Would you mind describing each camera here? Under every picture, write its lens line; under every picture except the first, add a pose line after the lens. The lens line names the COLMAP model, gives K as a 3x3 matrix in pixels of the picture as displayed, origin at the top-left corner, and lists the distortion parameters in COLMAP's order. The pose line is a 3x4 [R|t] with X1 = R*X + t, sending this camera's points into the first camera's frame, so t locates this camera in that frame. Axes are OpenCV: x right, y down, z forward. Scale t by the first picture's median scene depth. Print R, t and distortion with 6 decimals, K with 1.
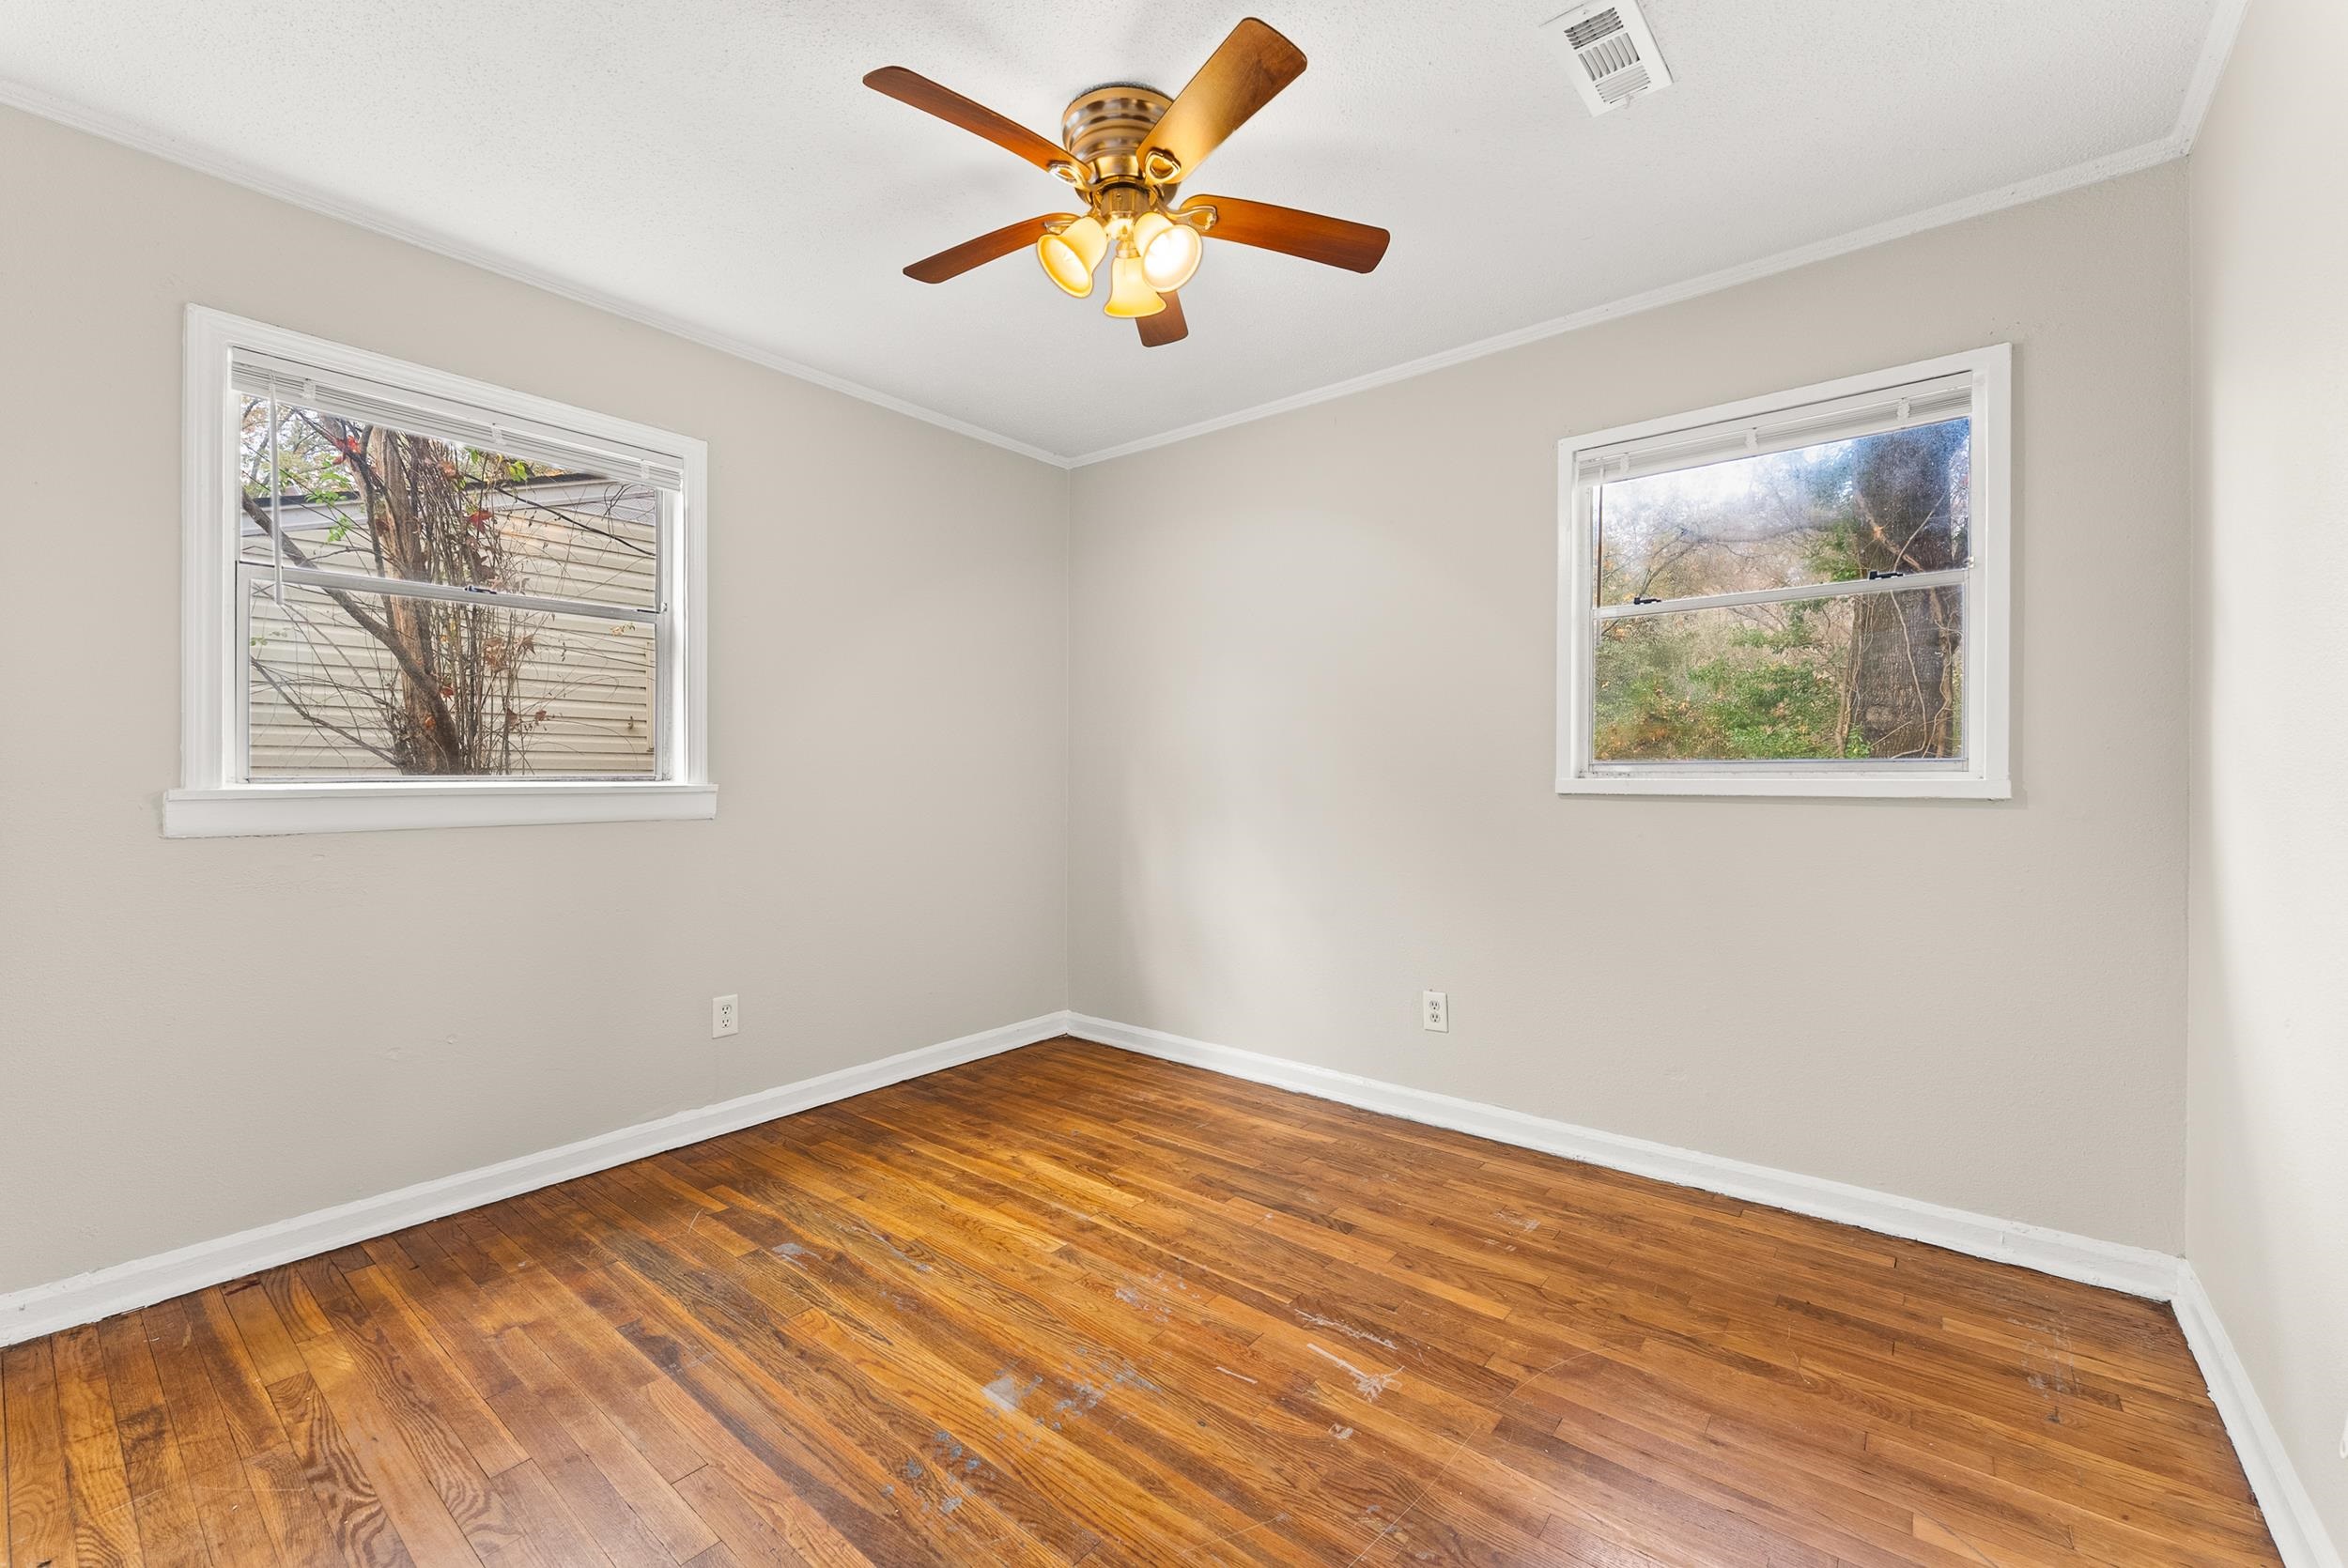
lens RADIAL K [[966.5, 0, 1172.3], [0, 966.5, 774.7], [0, 0, 1]] dist [0.001289, 0.000065]
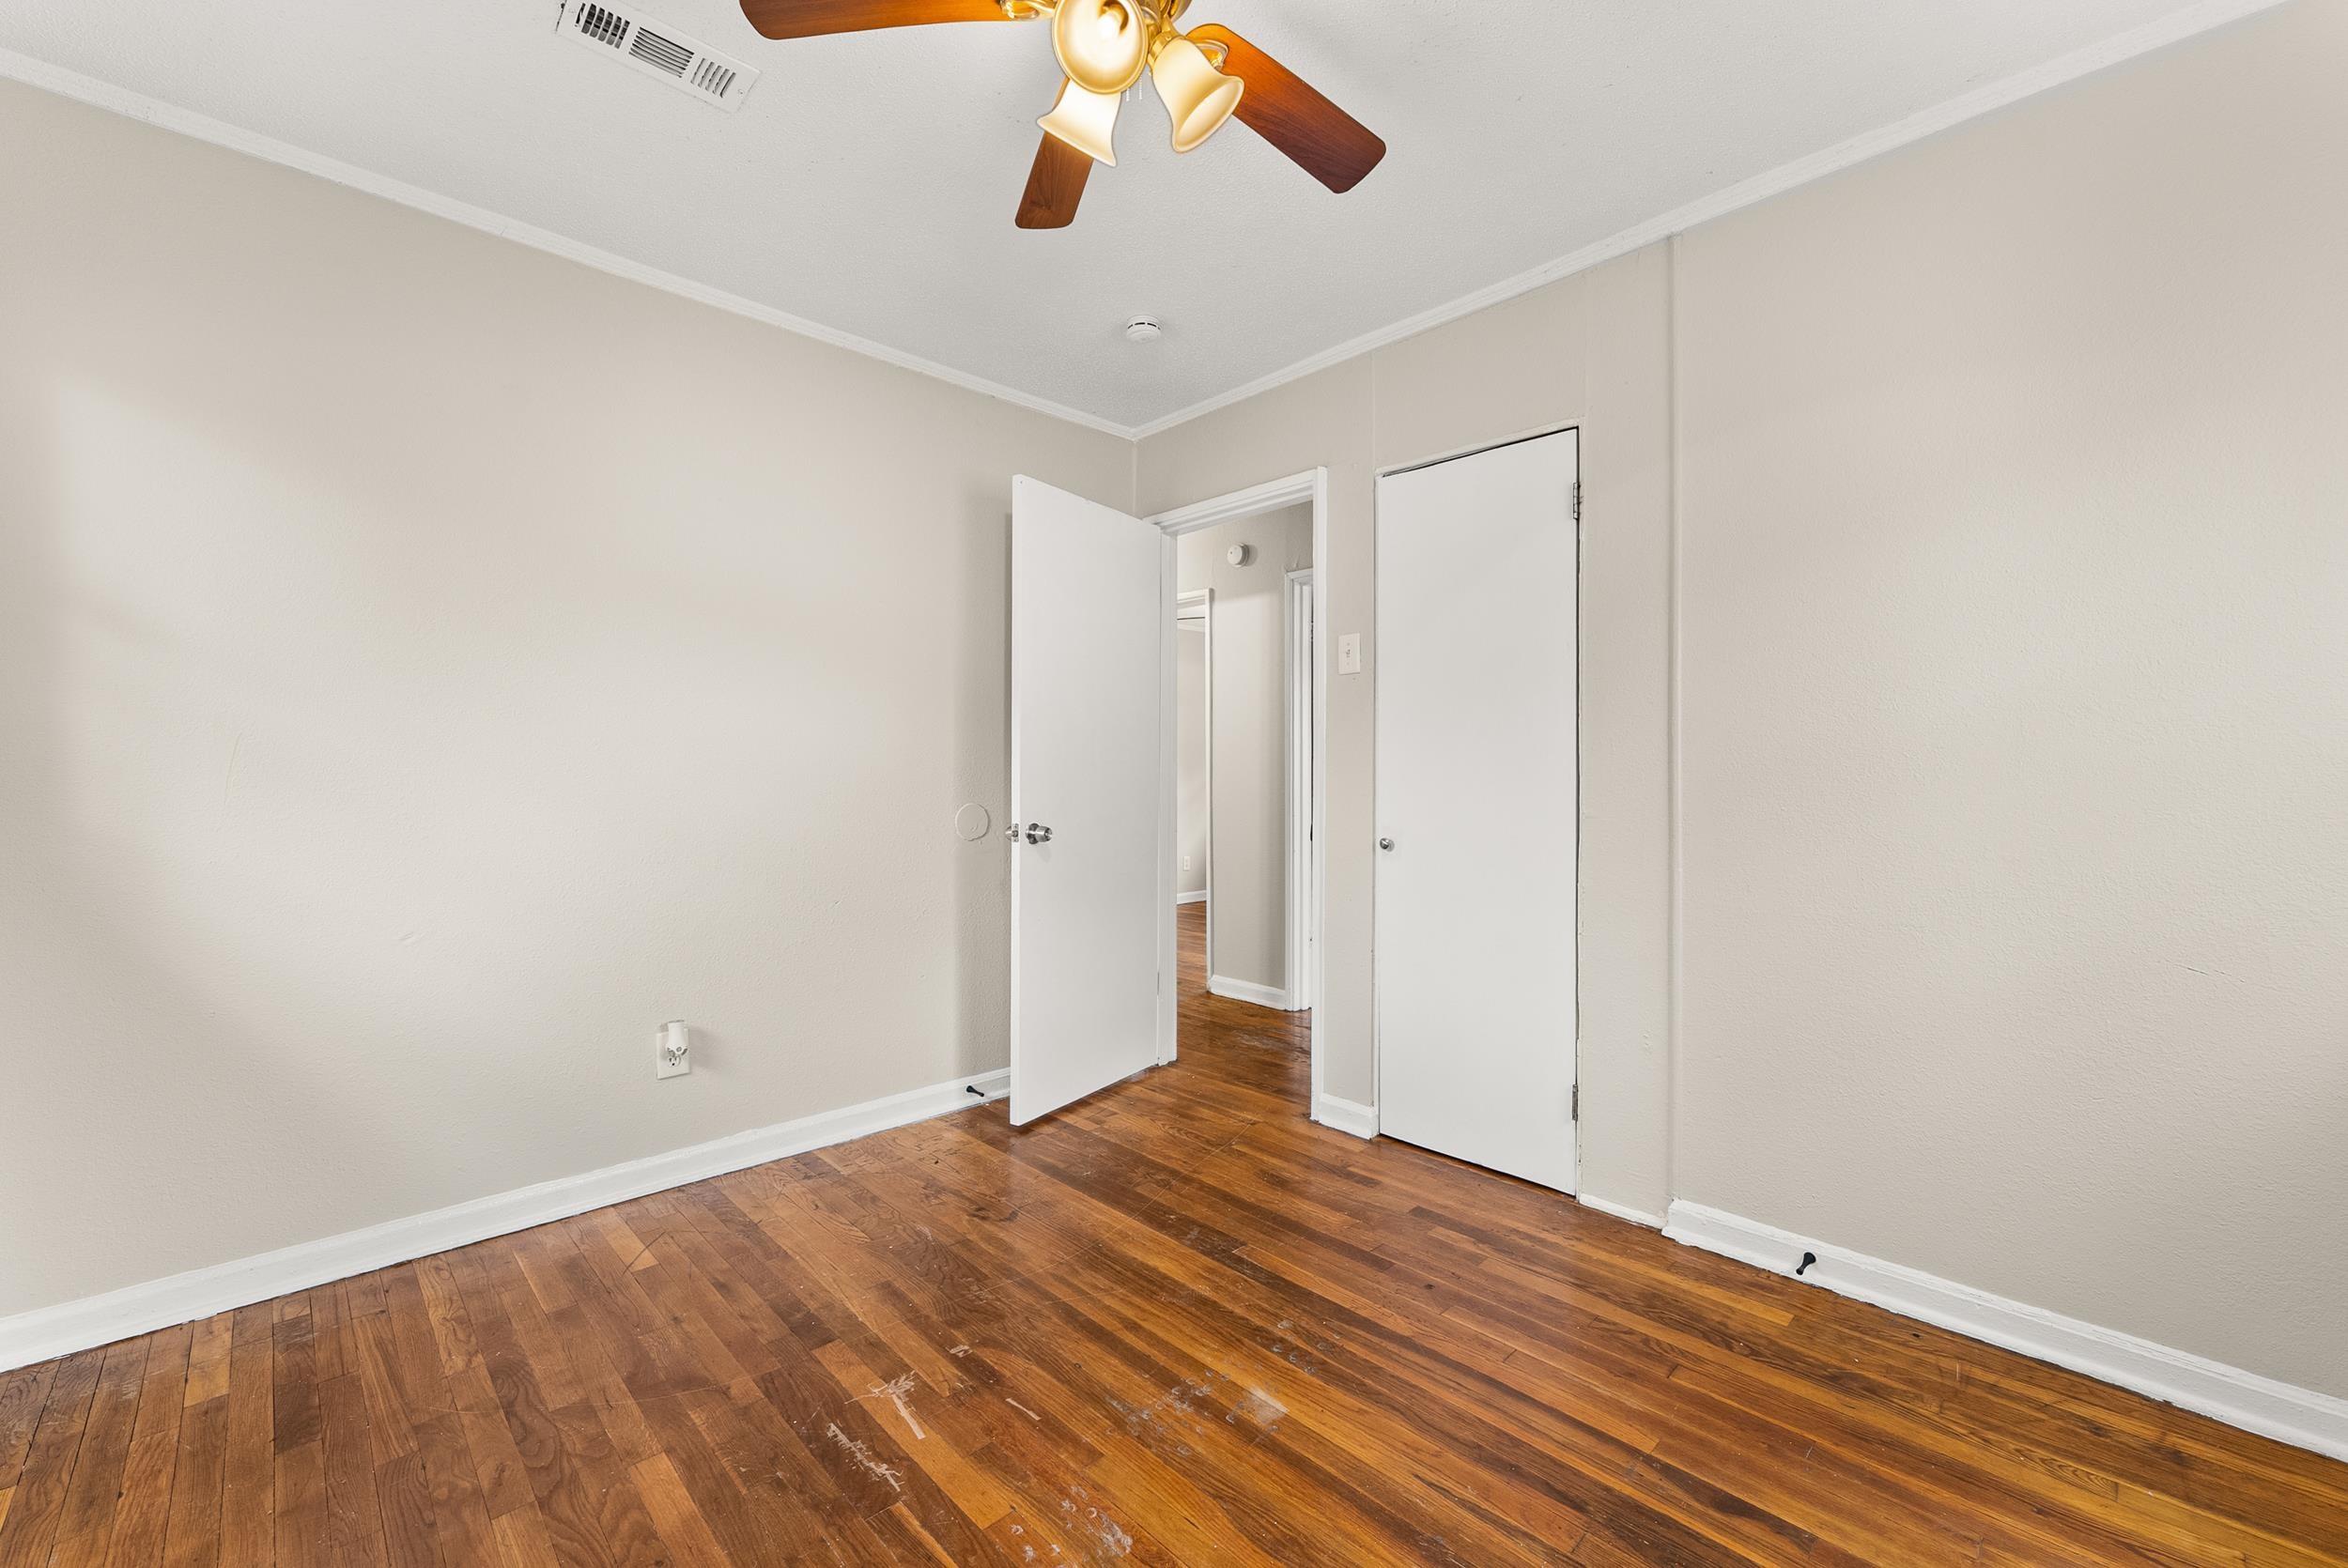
lens RADIAL K [[966.5, 0, 1174.1], [0, 966.5, 779.3], [0, 0, 1]] dist [0.001289, 0.000065]
pose [[-0.992360, -0.002995, 0.123339, -0.206741], [-0.002454, 0.999987, 0.004534, -0.002406], [-0.123351, 0.004197, -0.992354, 2.024394]]
